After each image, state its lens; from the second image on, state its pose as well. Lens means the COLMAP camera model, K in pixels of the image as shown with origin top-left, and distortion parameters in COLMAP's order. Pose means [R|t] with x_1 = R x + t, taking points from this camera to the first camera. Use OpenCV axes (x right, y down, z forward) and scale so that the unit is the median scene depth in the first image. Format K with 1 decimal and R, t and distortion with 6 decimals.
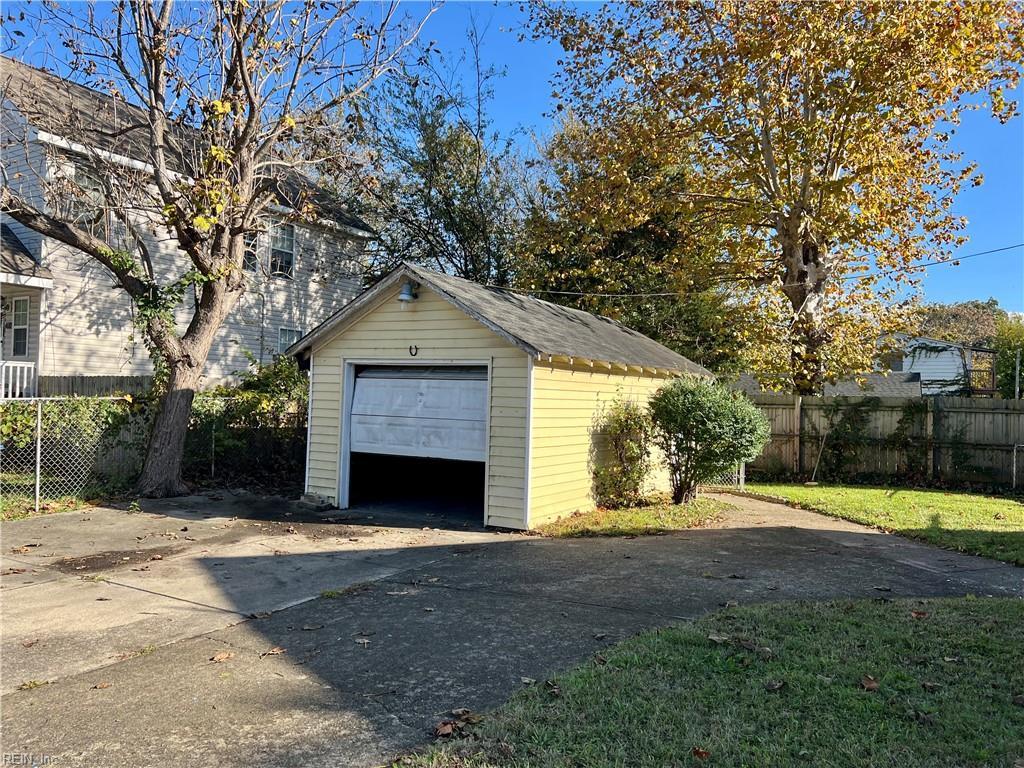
lens RADIAL K [[765.2, 0, 511.3], [0, 765.2, 384.8], [0, 0, 1]] dist [0.036295, -0.009561]
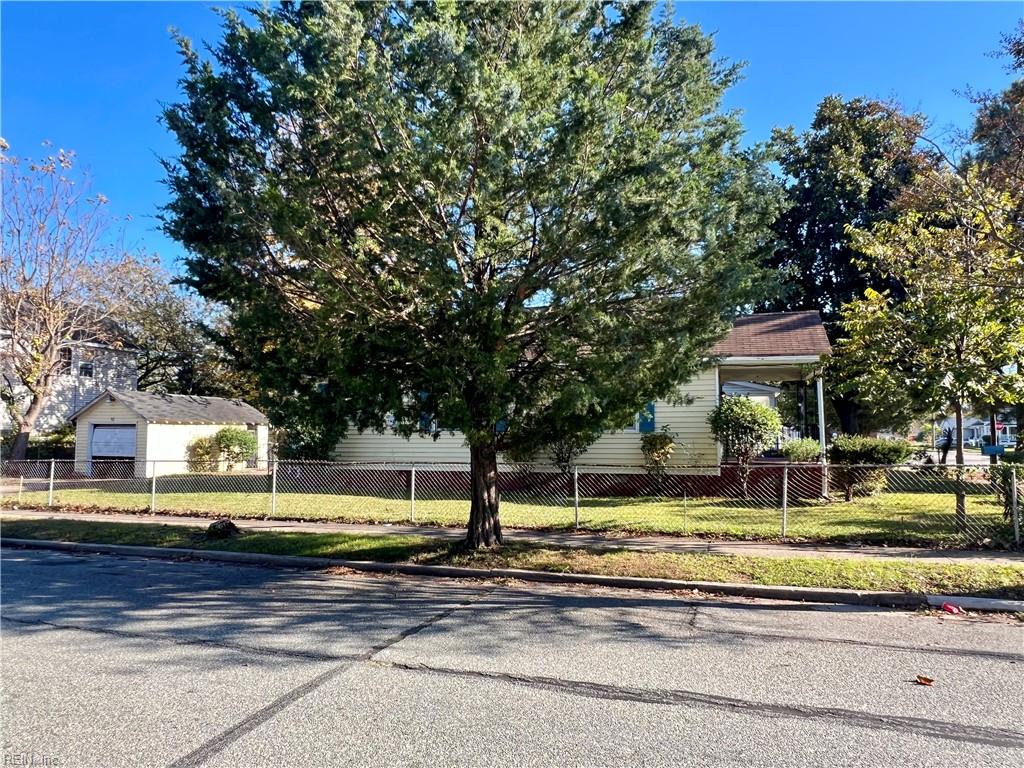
lens RADIAL K [[650.8, 0, 513.3], [0, 650.8, 382.4], [0, 0, 1]] dist [0.004470, 0.000755]
pose [[0.978714, -0.013408, 0.204789, 0.800713], [0.023215, 0.998692, -0.045562, -0.033354], [-0.203910, 0.049346, 0.977745, -1.627256]]
